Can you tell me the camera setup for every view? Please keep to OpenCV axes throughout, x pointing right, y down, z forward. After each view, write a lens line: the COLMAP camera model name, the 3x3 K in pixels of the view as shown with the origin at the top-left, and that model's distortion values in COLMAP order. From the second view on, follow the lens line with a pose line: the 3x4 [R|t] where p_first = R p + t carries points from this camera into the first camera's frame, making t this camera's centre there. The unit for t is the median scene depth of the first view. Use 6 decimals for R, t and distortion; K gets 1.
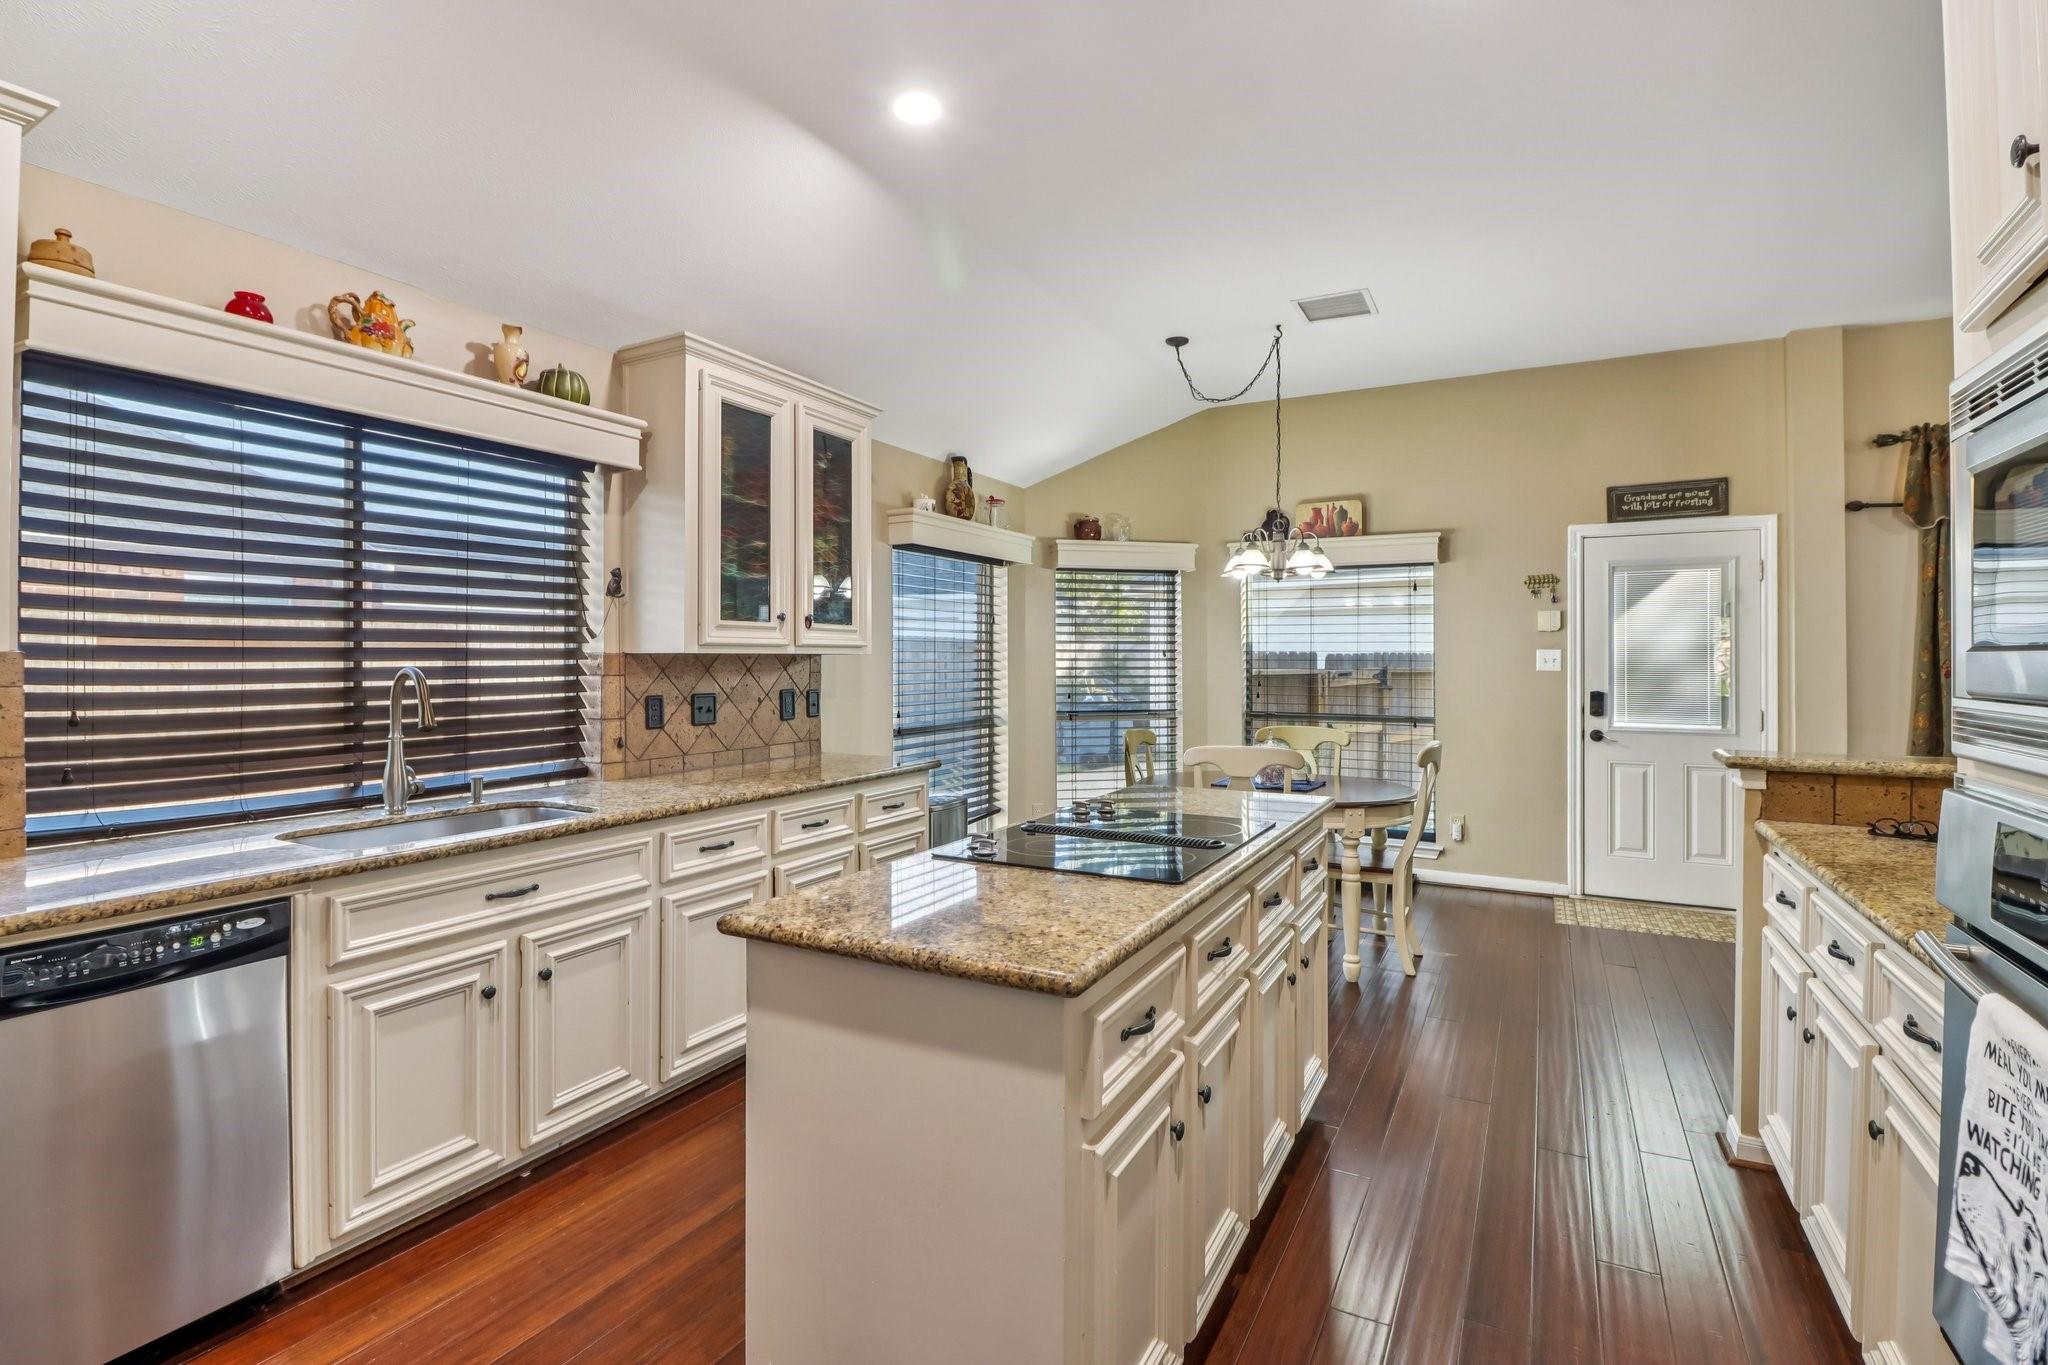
lens RADIAL K [[968.3, 0, 1016.9], [0, 968.3, 663.8], [0, 0, 1]] dist [-0.010235, -0.005413]
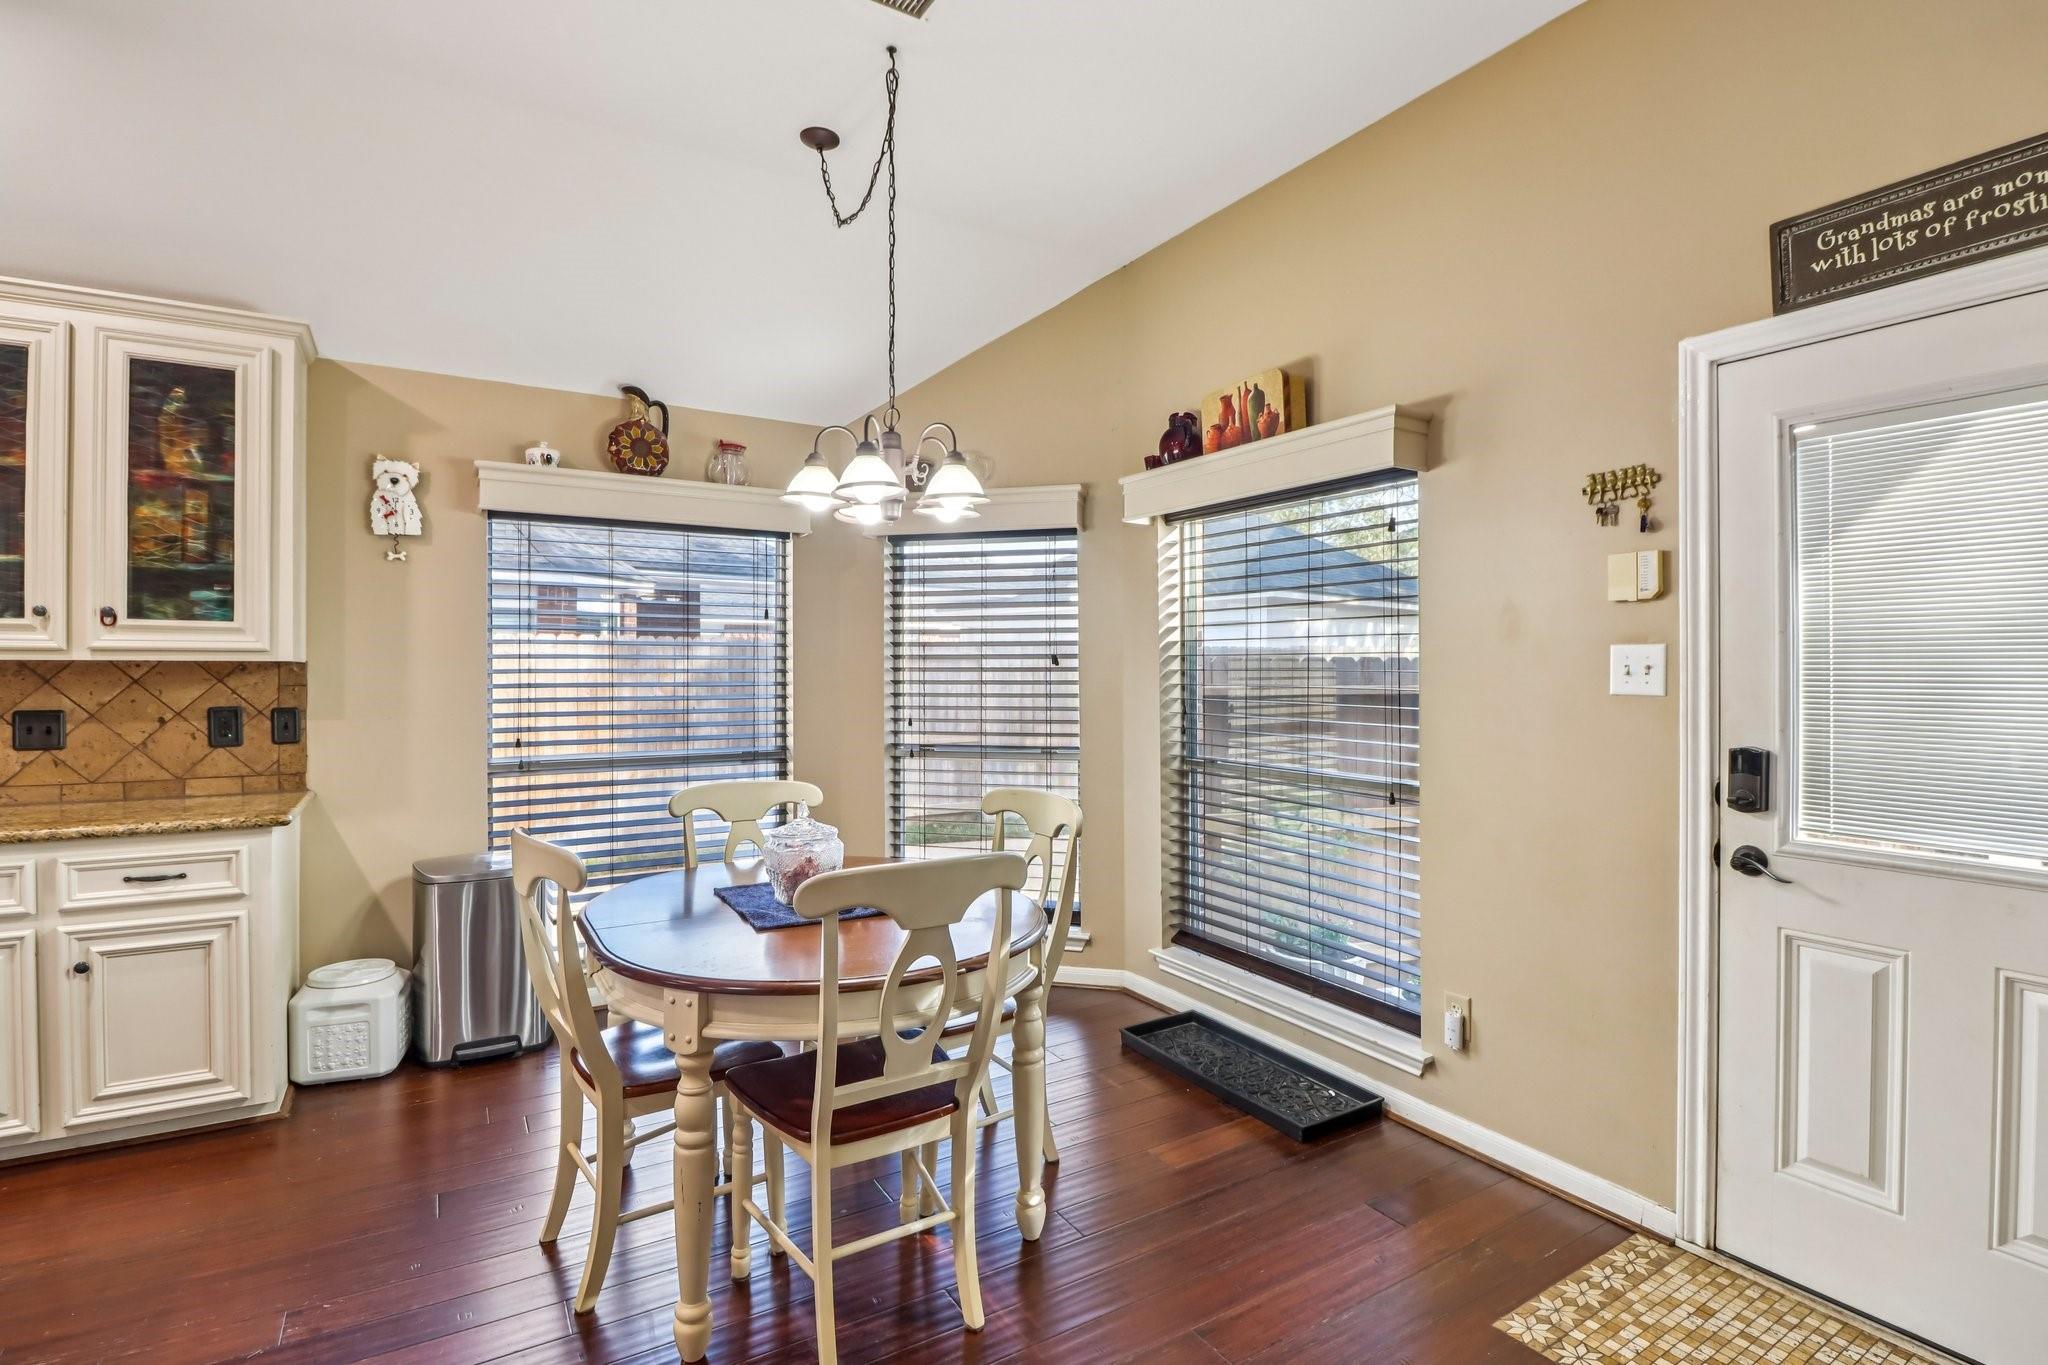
lens RADIAL K [[968.3, 0, 1025.8], [0, 968.3, 676.7], [0, 0, 1]] dist [-0.010235, -0.005413]
pose [[0.866131, 0.003783, -0.499803, 0.547302], [-0.002631, 0.999992, 0.003010, -0.001339], [0.499810, -0.001292, 0.866134, 0.517169]]
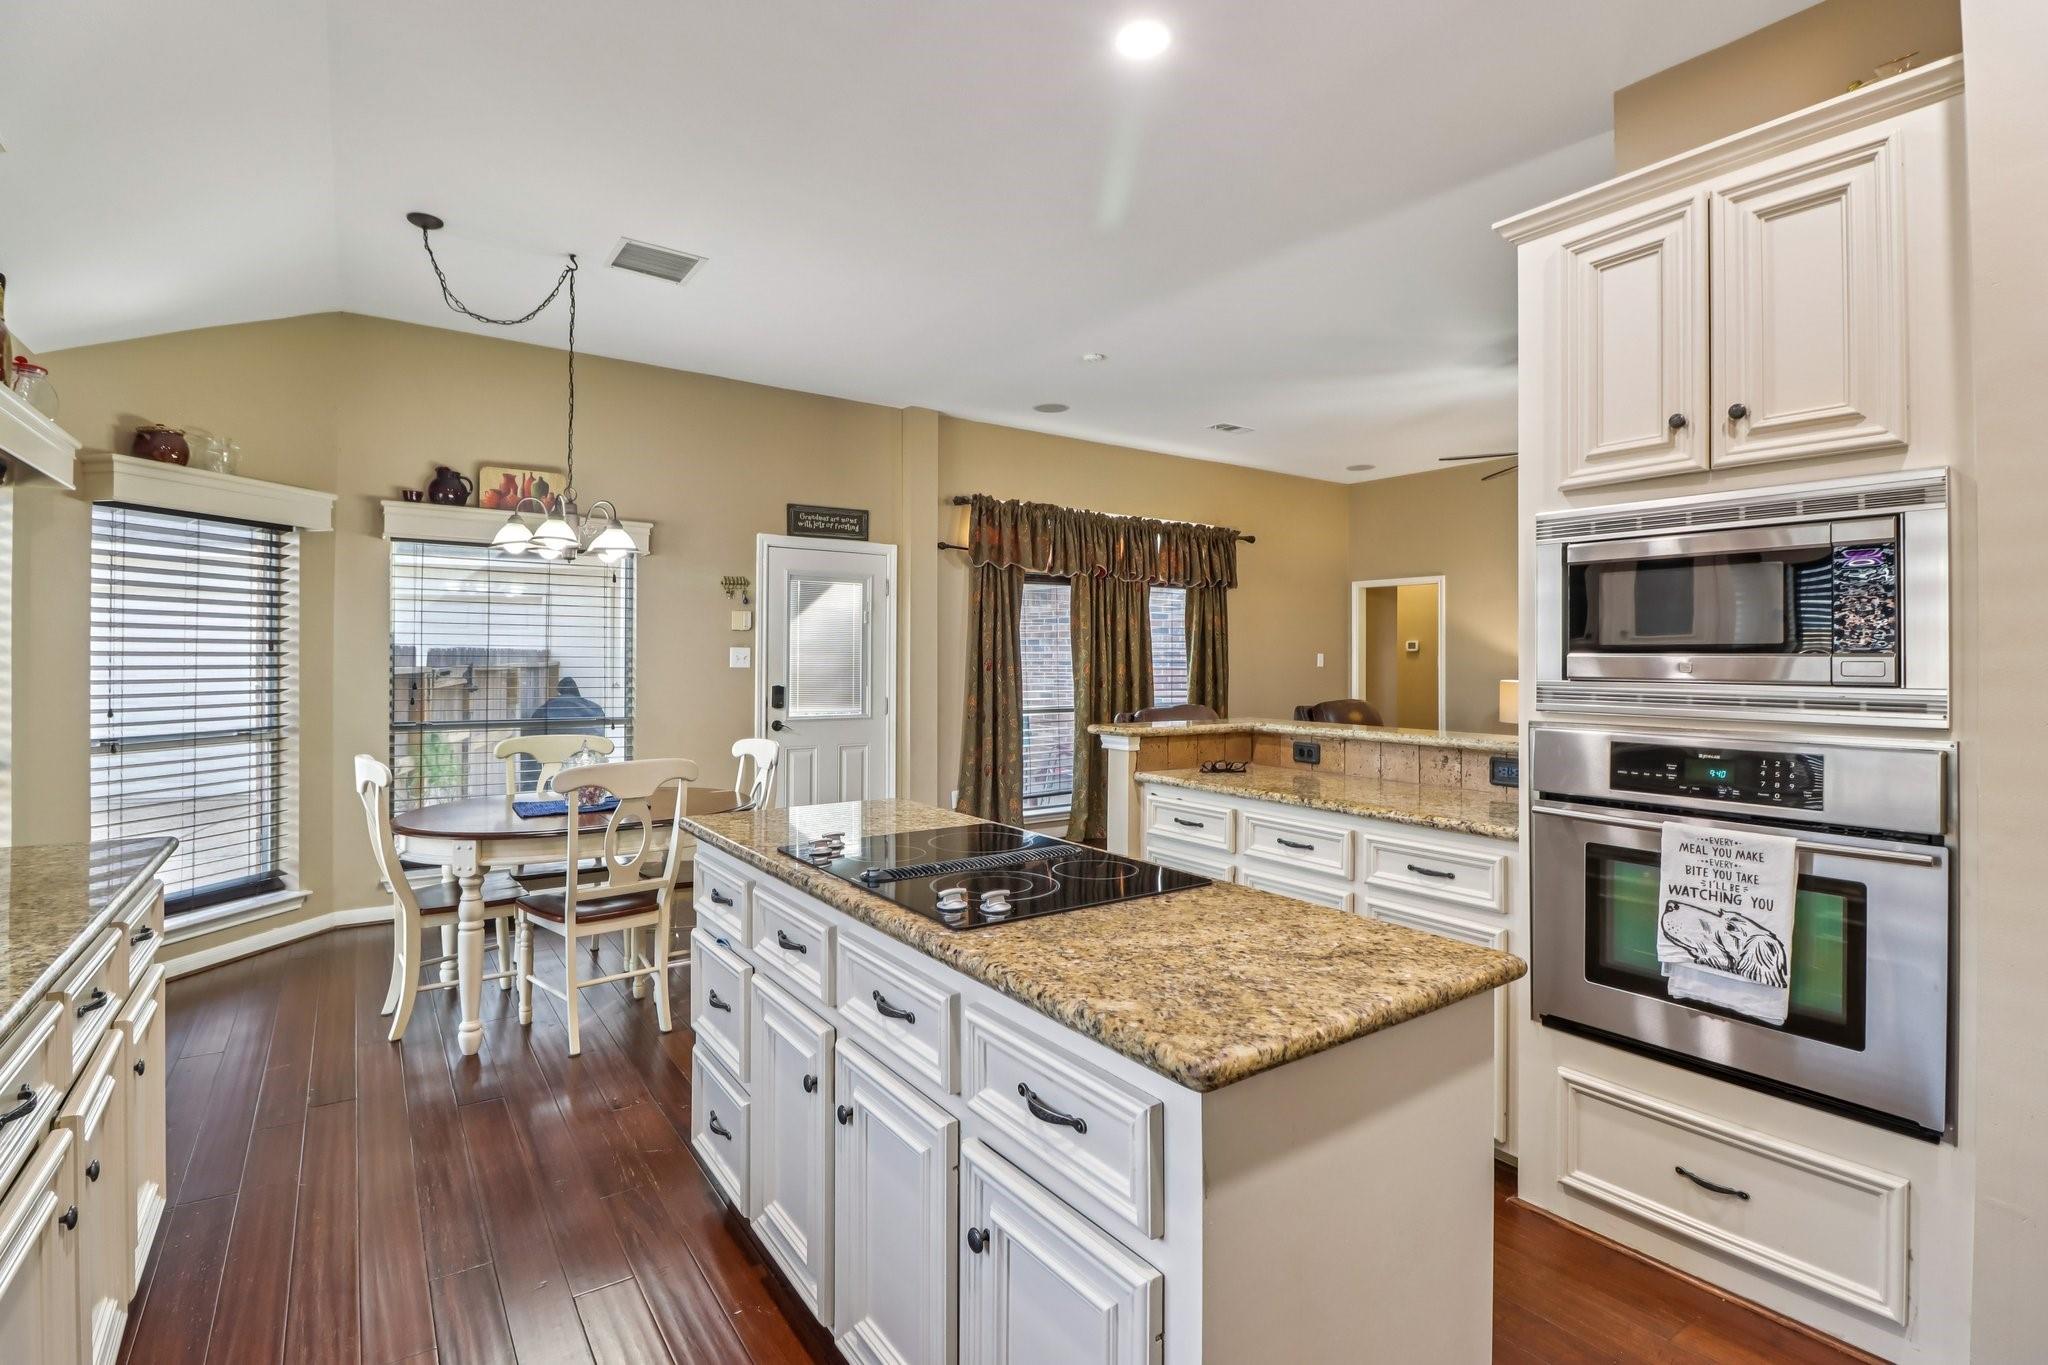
lens RADIAL K [[968.3, 0, 1043.0], [0, 968.3, 649.6], [0, 0, 1]] dist [-0.010235, -0.005413]
pose [[0.428807, 0.012124, 0.903315, -0.274158], [-0.000515, 0.999913, -0.013176, 0.001324], [-0.903396, 0.005185, 0.428776, 0.251346]]
